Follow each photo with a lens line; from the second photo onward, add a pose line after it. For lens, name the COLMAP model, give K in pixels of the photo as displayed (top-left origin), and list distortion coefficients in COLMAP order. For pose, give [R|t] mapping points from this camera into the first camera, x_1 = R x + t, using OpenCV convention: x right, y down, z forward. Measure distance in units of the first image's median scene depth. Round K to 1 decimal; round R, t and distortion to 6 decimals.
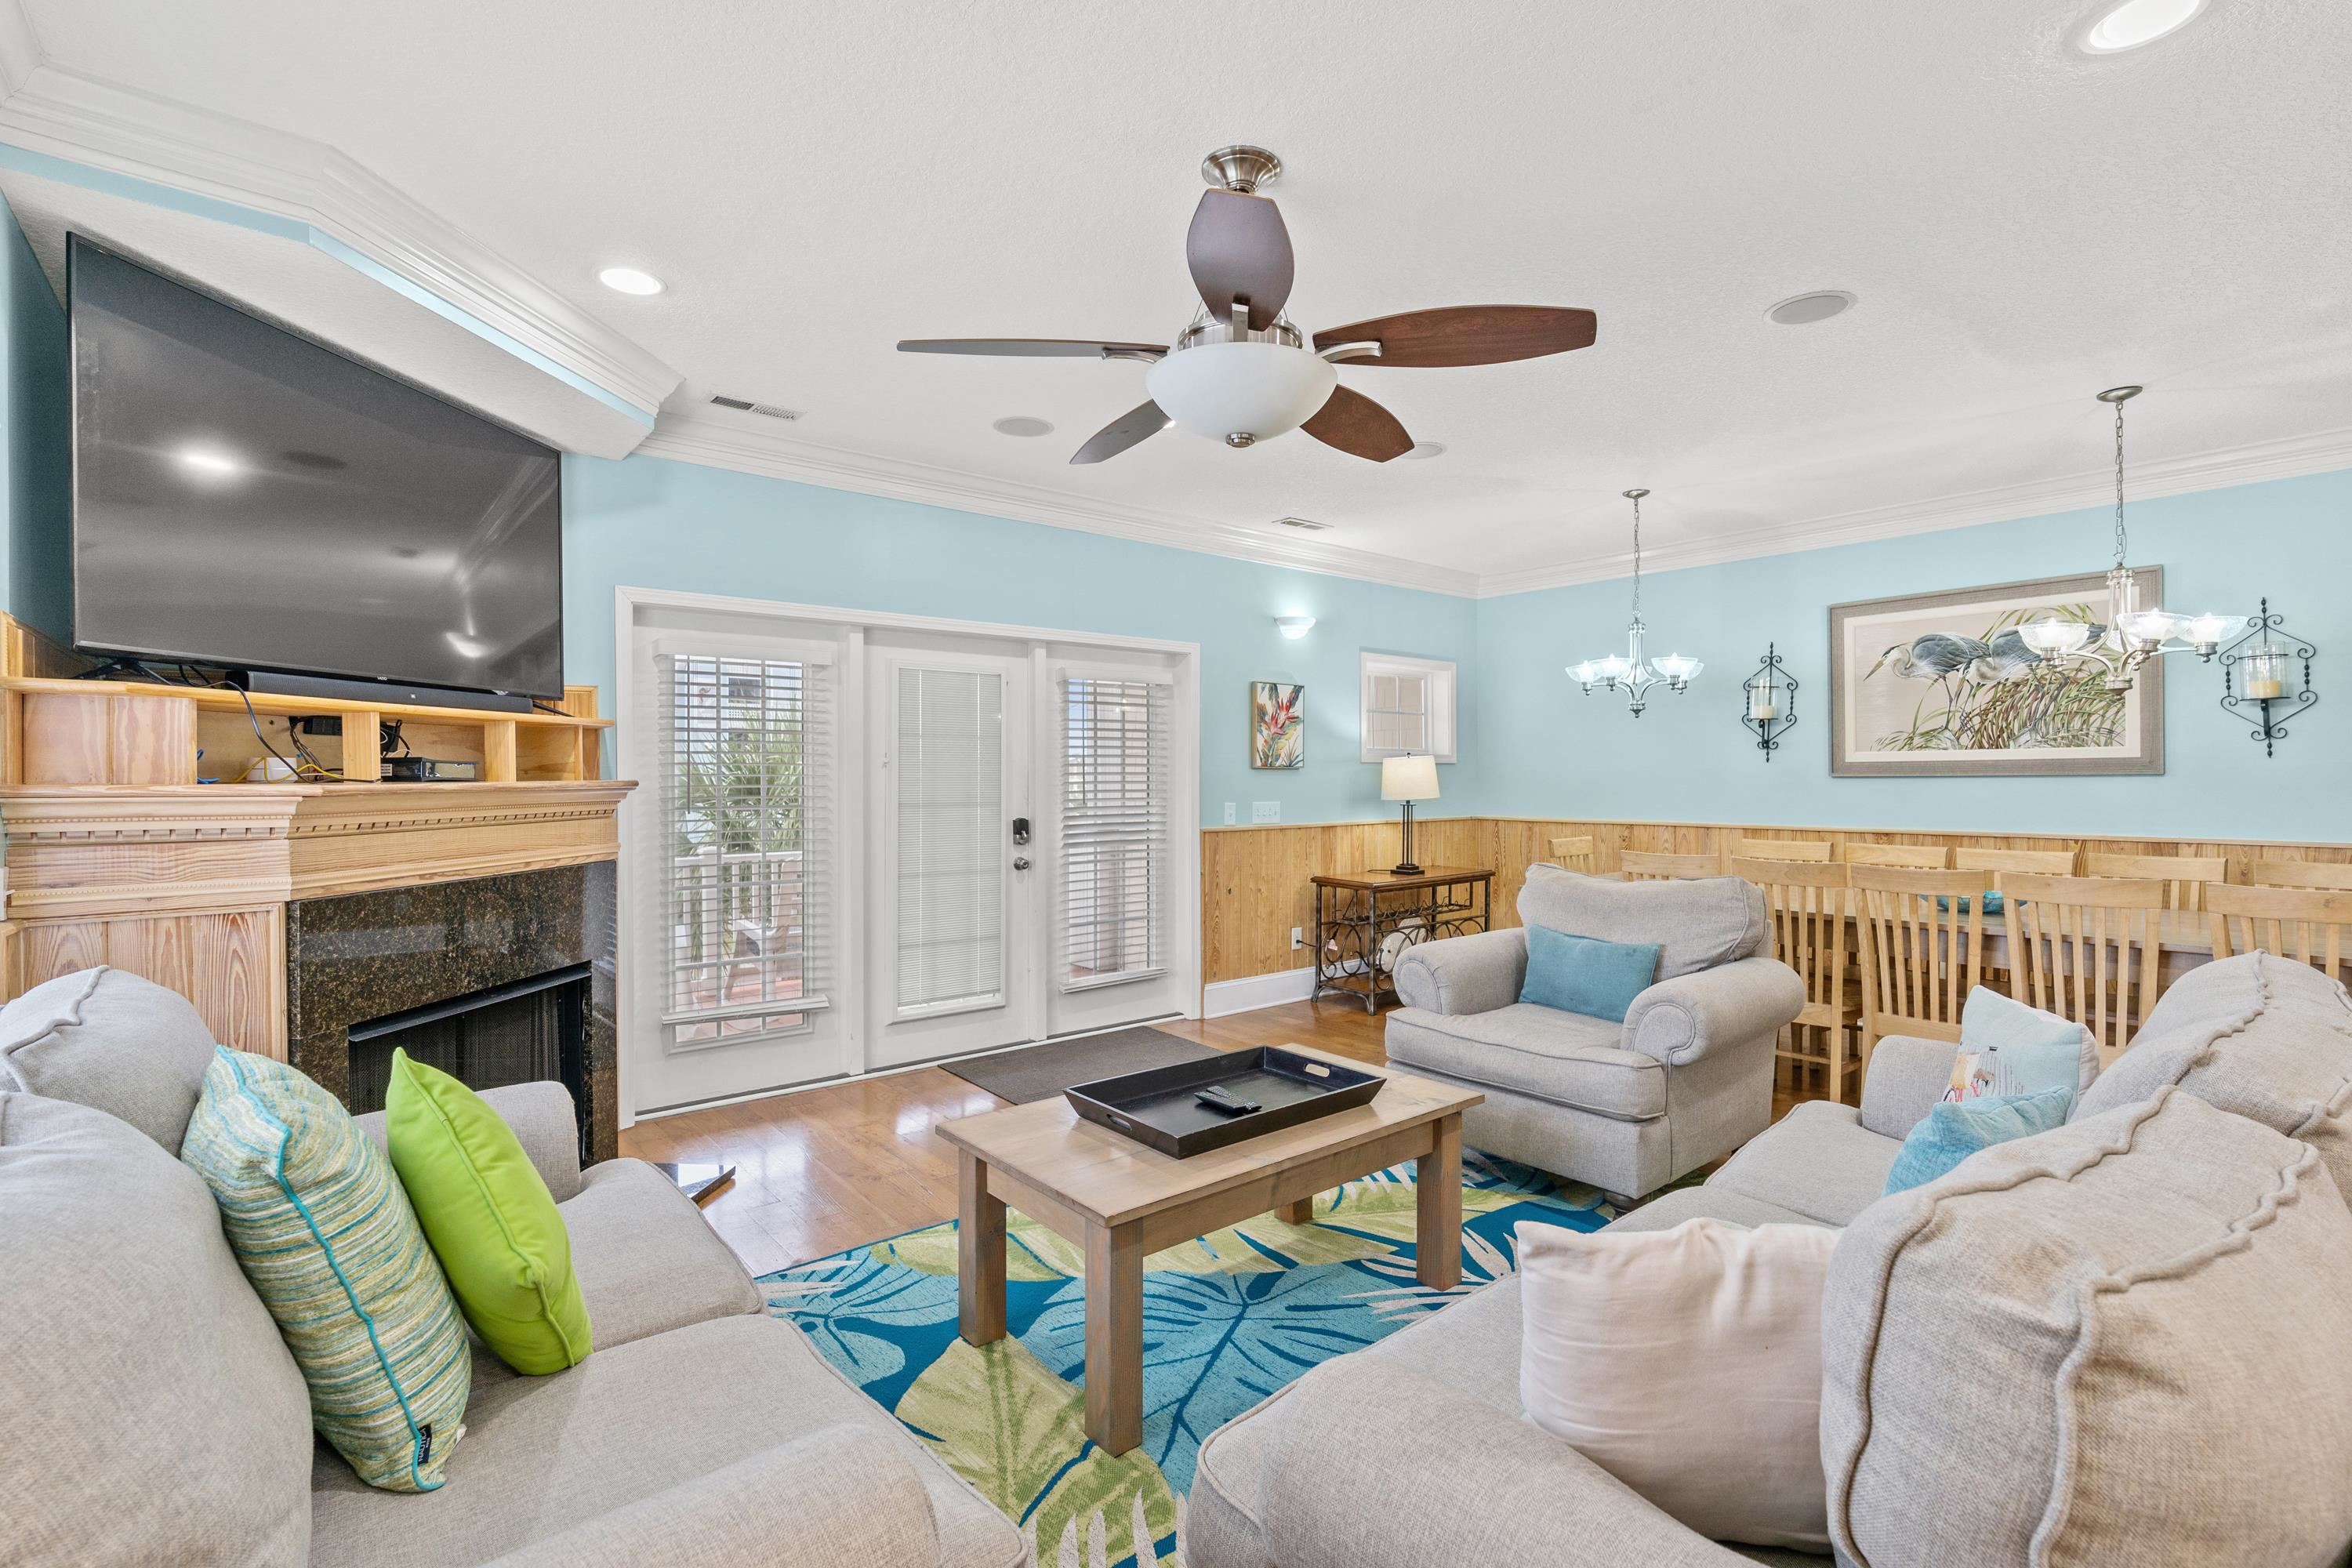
lens RADIAL K [[1091.8, 0, 1176.7], [0, 1091.8, 775.0], [0, 0, 1]] dist [-0.000495, -0.000184]
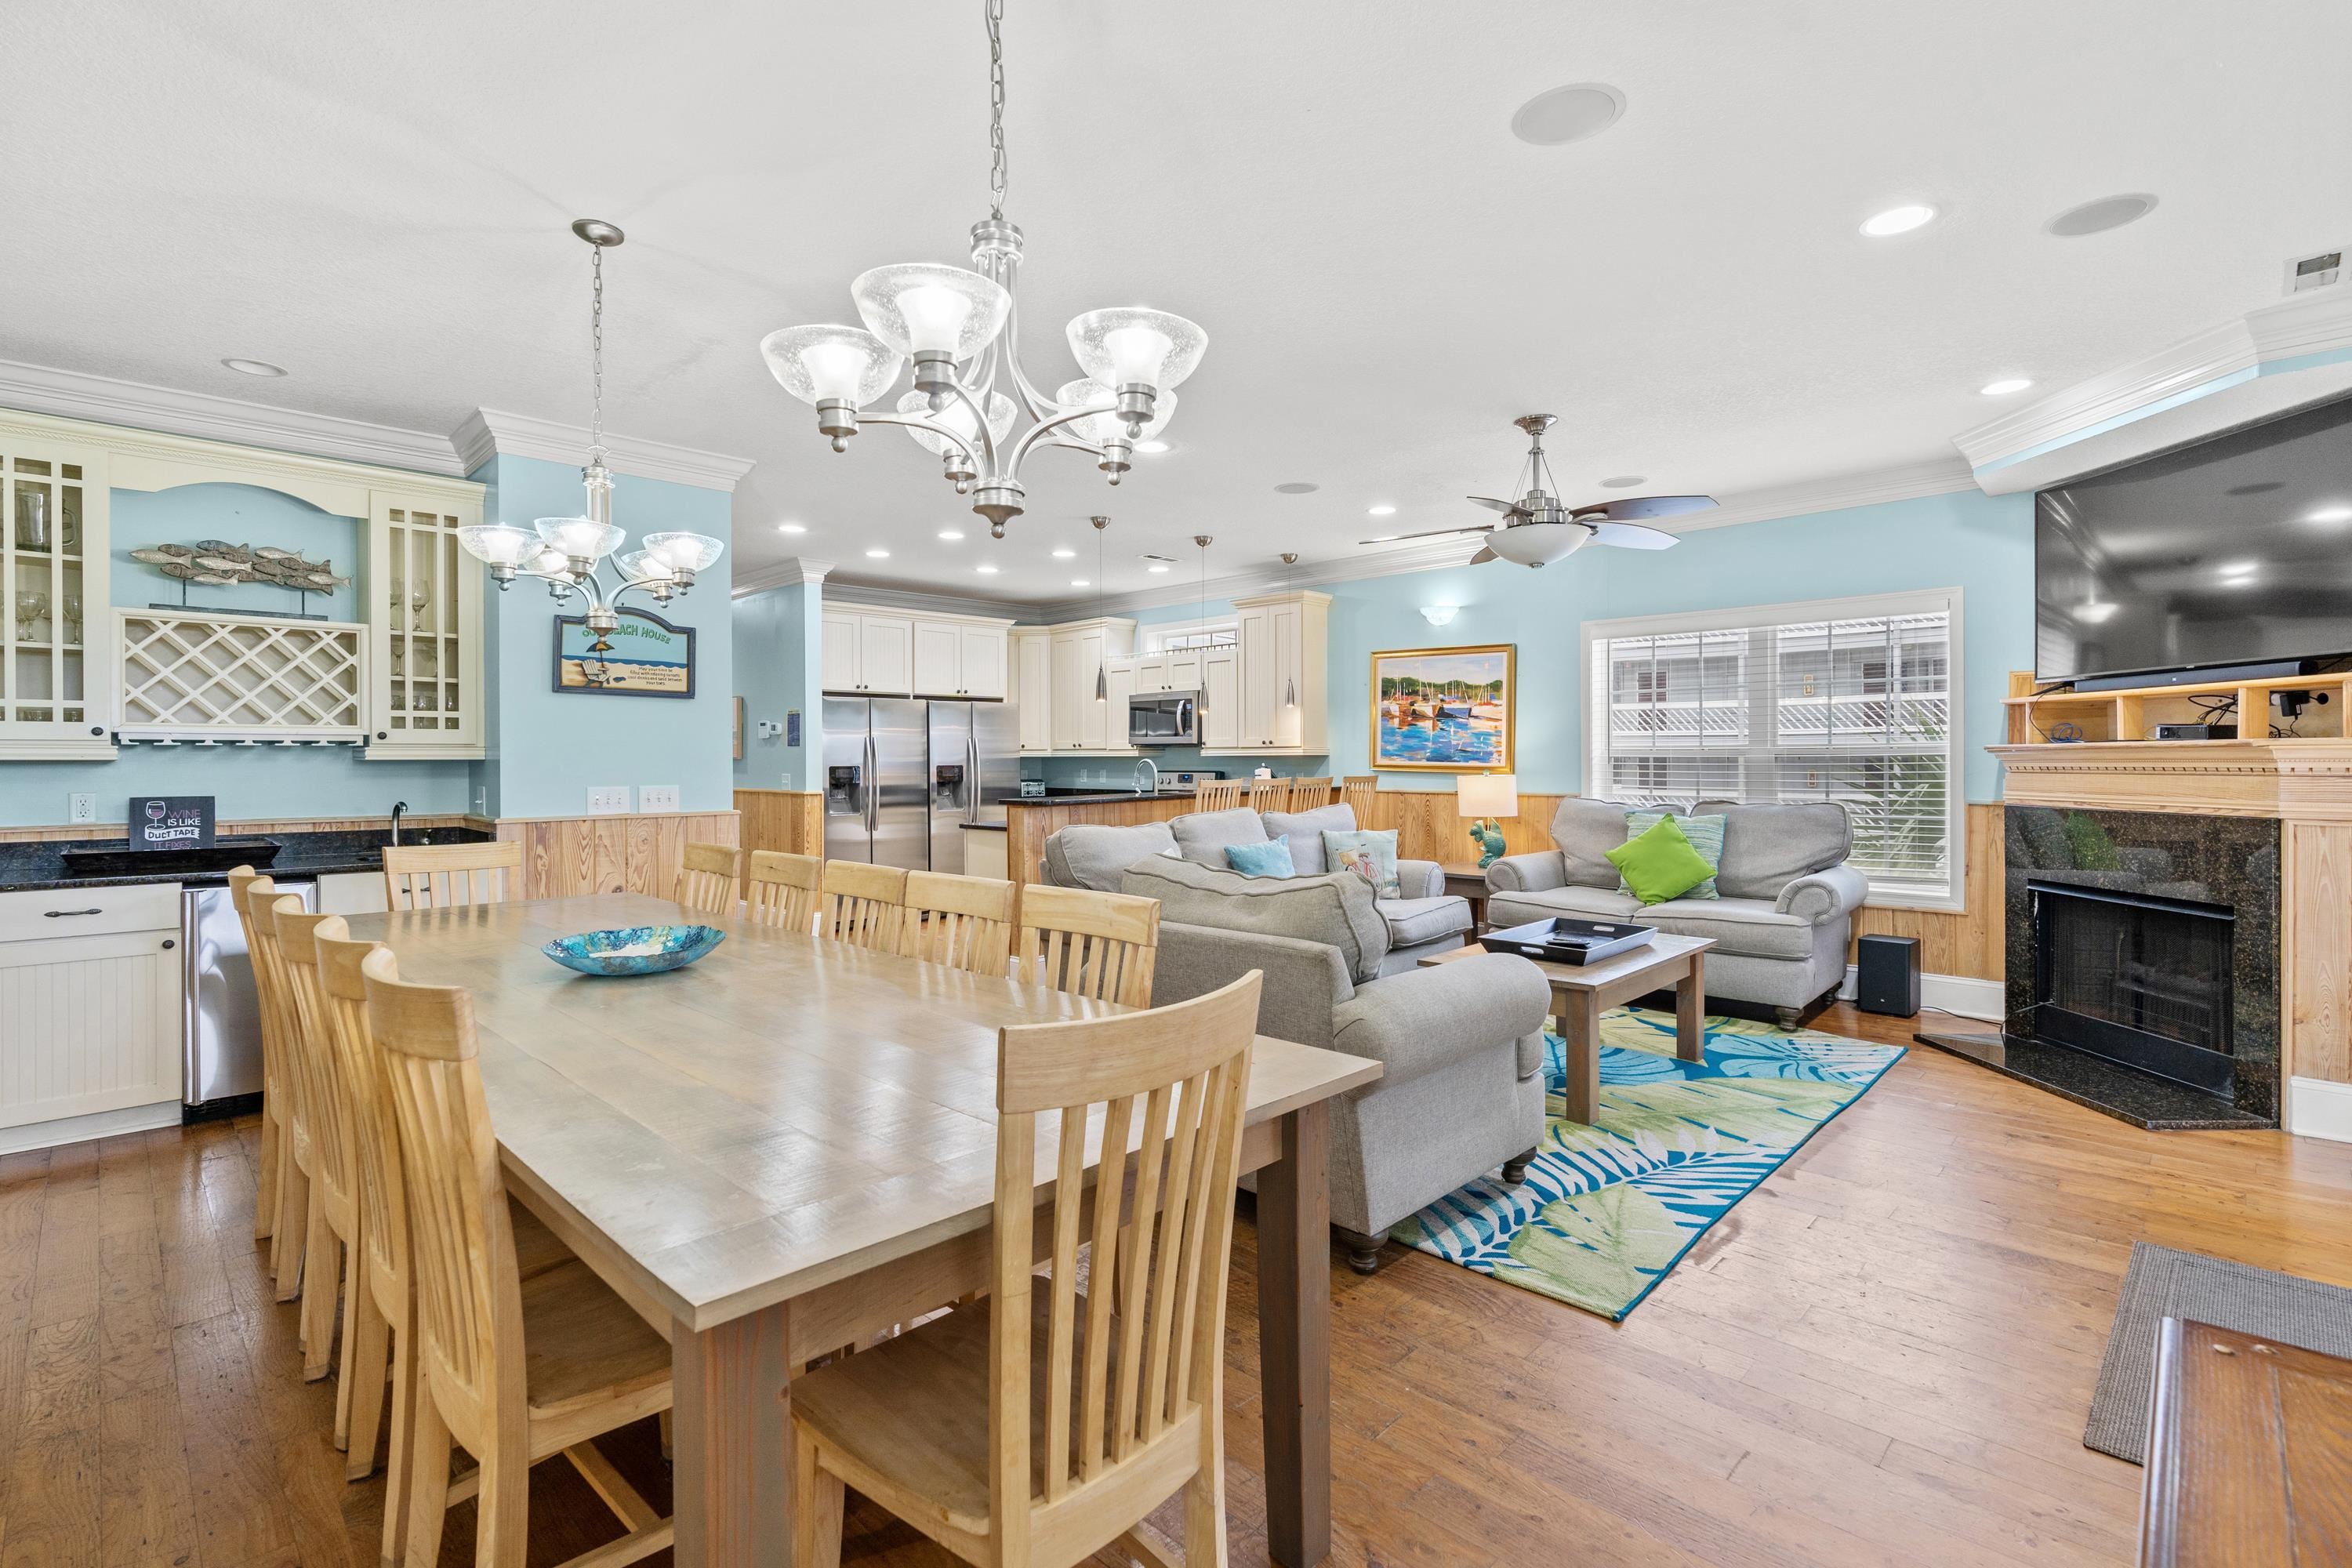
lens RADIAL K [[1091.8, 0, 1186.2], [0, 1091.8, 772.5], [0, 0, 1]] dist [-0.000495, -0.000184]
pose [[-0.991483, -0.000058, -0.130236, 0.710921], [-0.001388, 0.999948, 0.010124, 0.032761], [0.130229, 0.010219, -0.991431, 2.194377]]
